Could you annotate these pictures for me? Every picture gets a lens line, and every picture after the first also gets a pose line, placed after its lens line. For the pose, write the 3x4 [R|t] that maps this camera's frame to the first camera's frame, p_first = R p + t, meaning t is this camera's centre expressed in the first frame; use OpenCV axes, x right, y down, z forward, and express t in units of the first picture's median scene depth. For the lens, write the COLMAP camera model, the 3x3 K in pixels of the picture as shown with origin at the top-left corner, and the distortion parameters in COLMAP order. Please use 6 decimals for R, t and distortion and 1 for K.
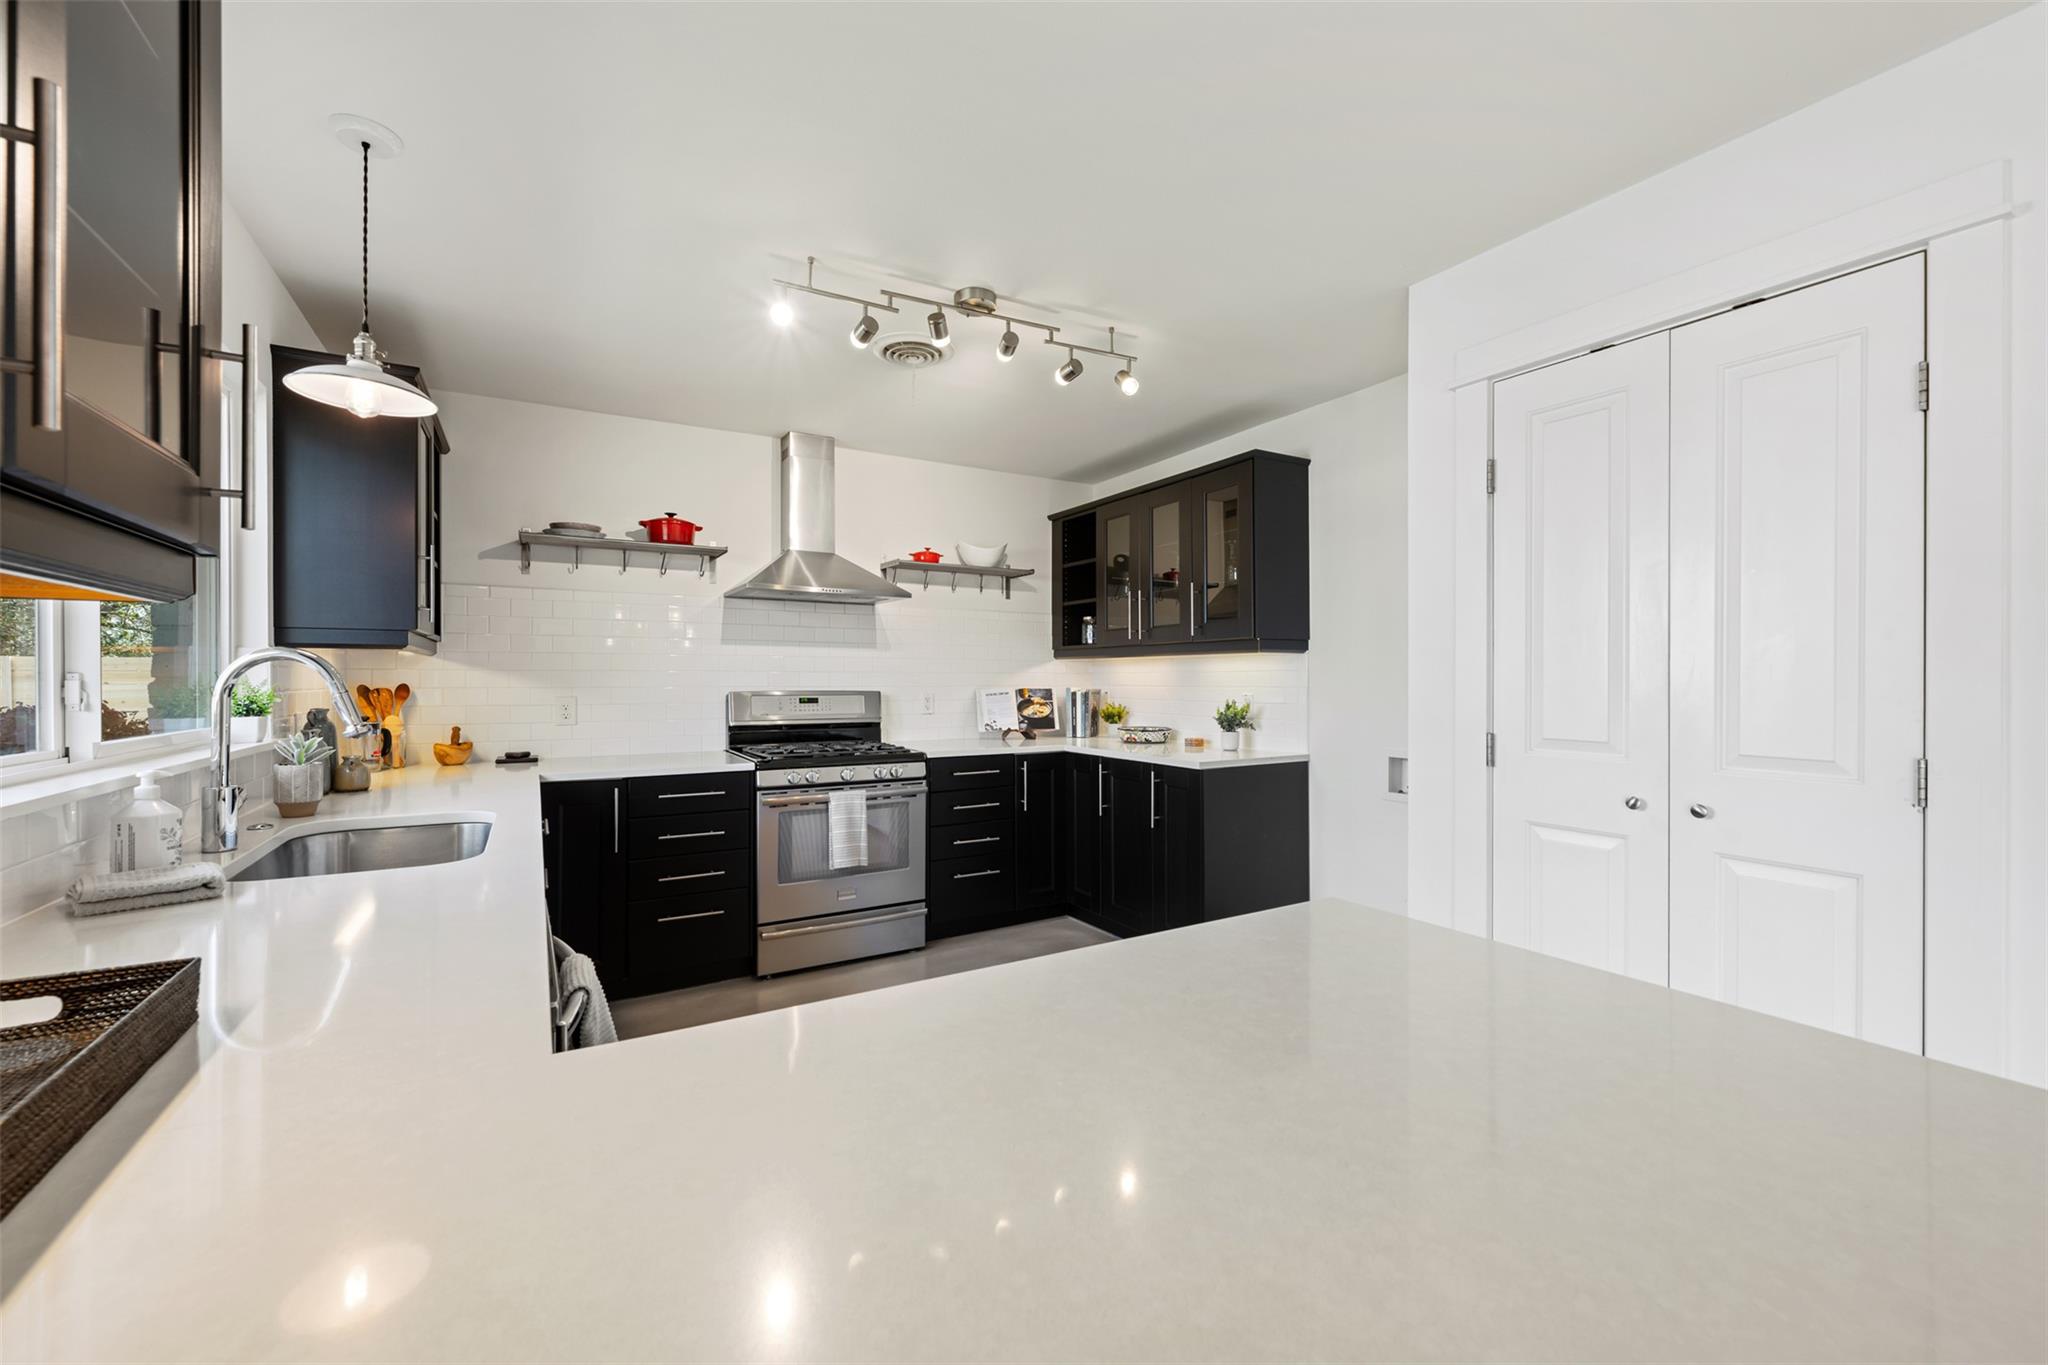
lens RADIAL K [[809.6, 0, 1022.5], [0, 809.6, 678.1], [0, 0, 1]] dist [-0.001128, -0.000058]
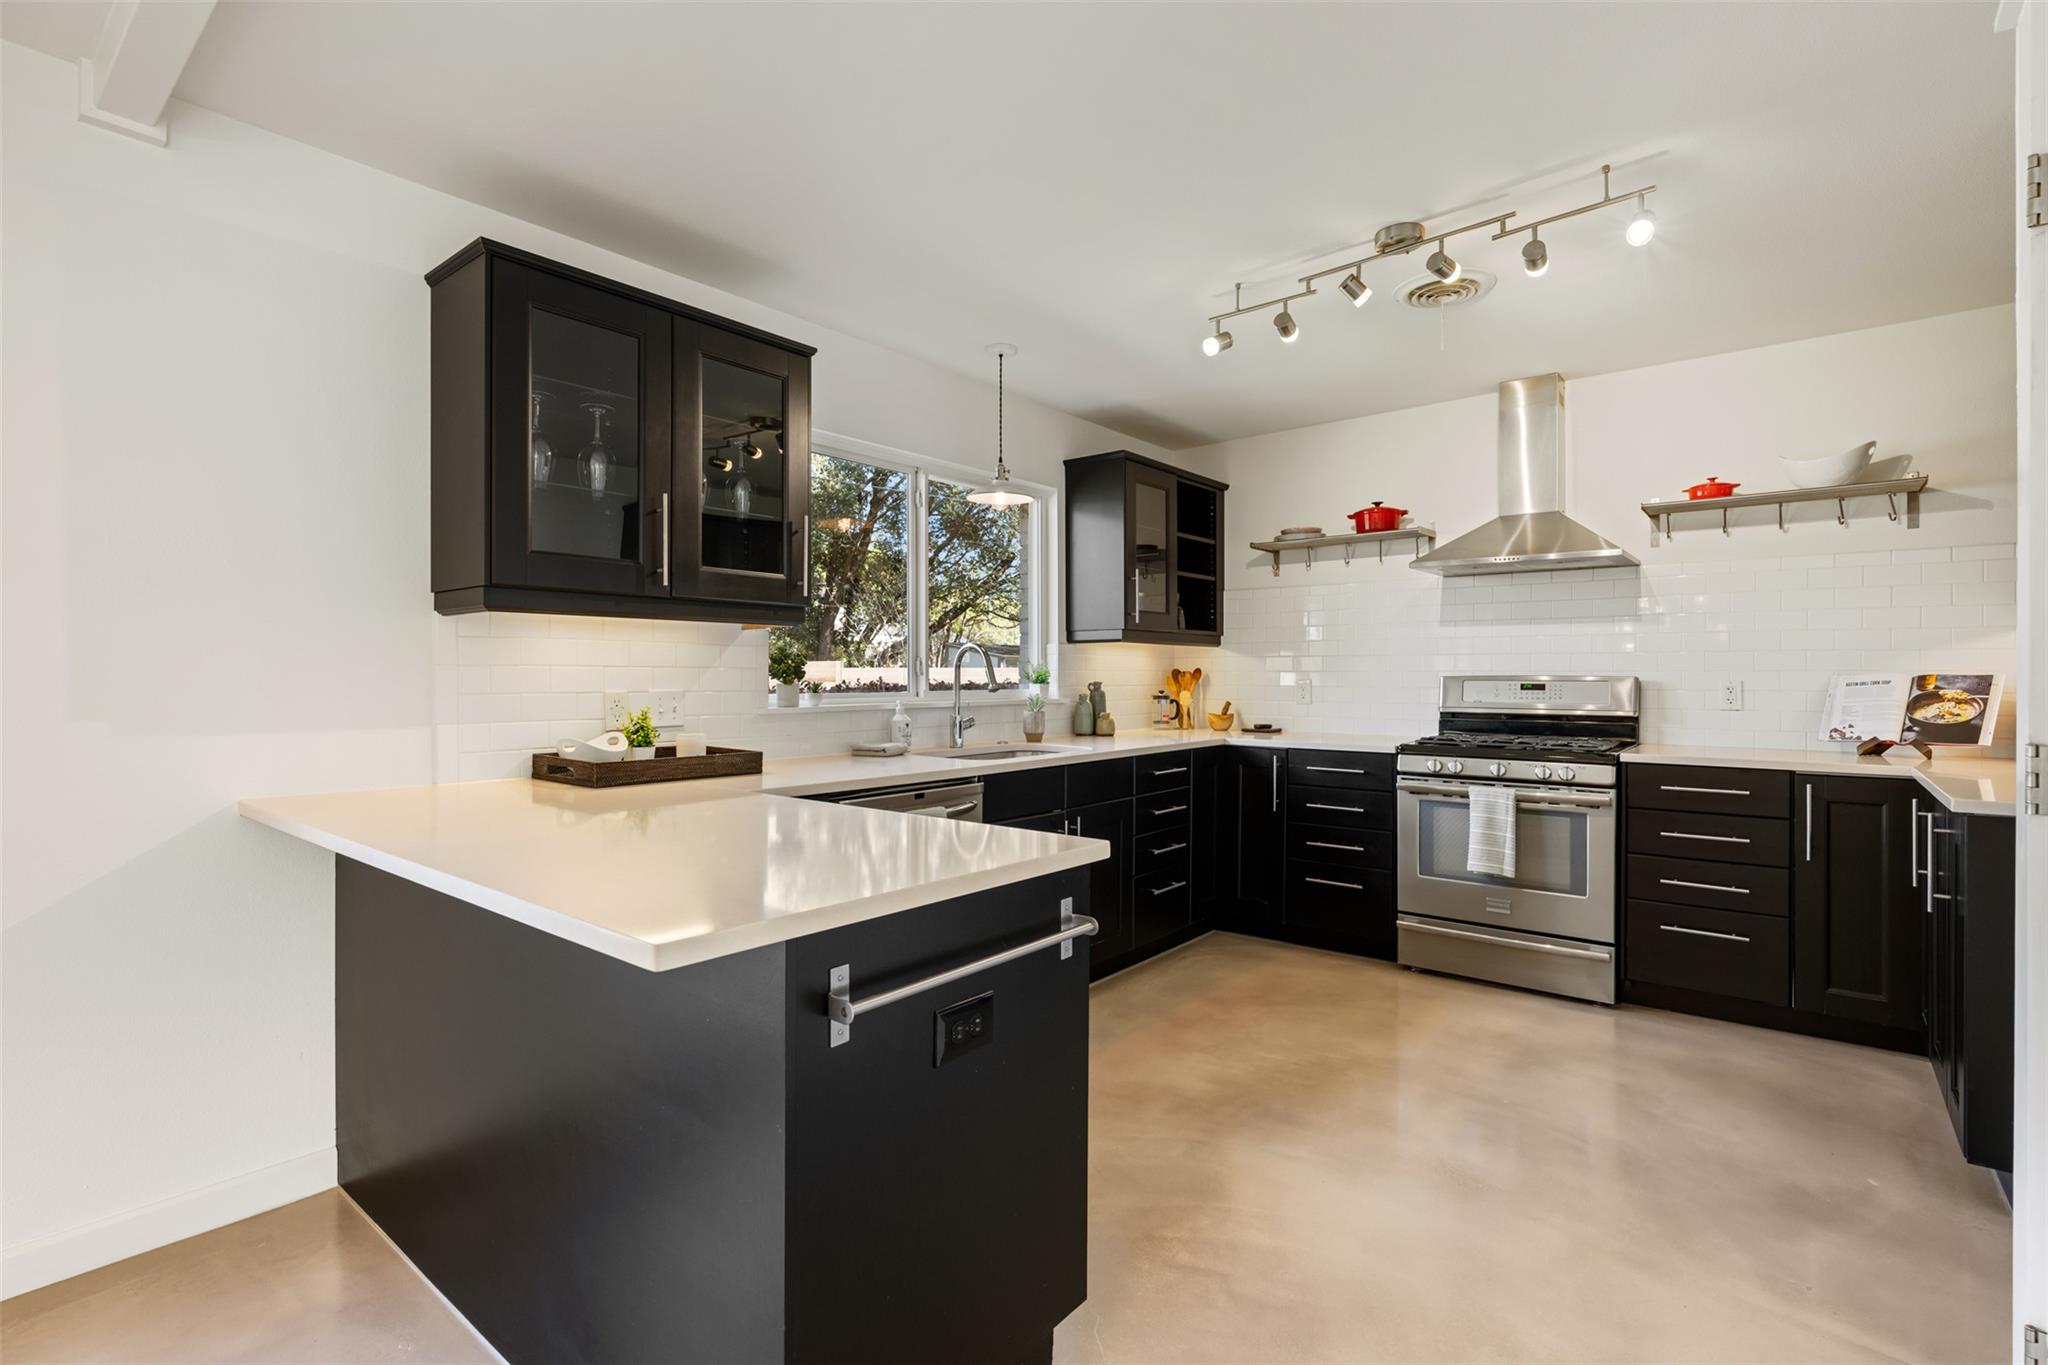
lens RADIAL K [[948.9, 0, 1024.0], [0, 948.9, 682.5], [0, 0, 1]] dist [0.000016, 0.000387]
pose [[0.342963, 0.006454, -0.939327, 0.492196], [-0.000665, 0.999978, 0.006628, 0.016518], [0.939349, -0.001648, 0.342960, 0.145802]]
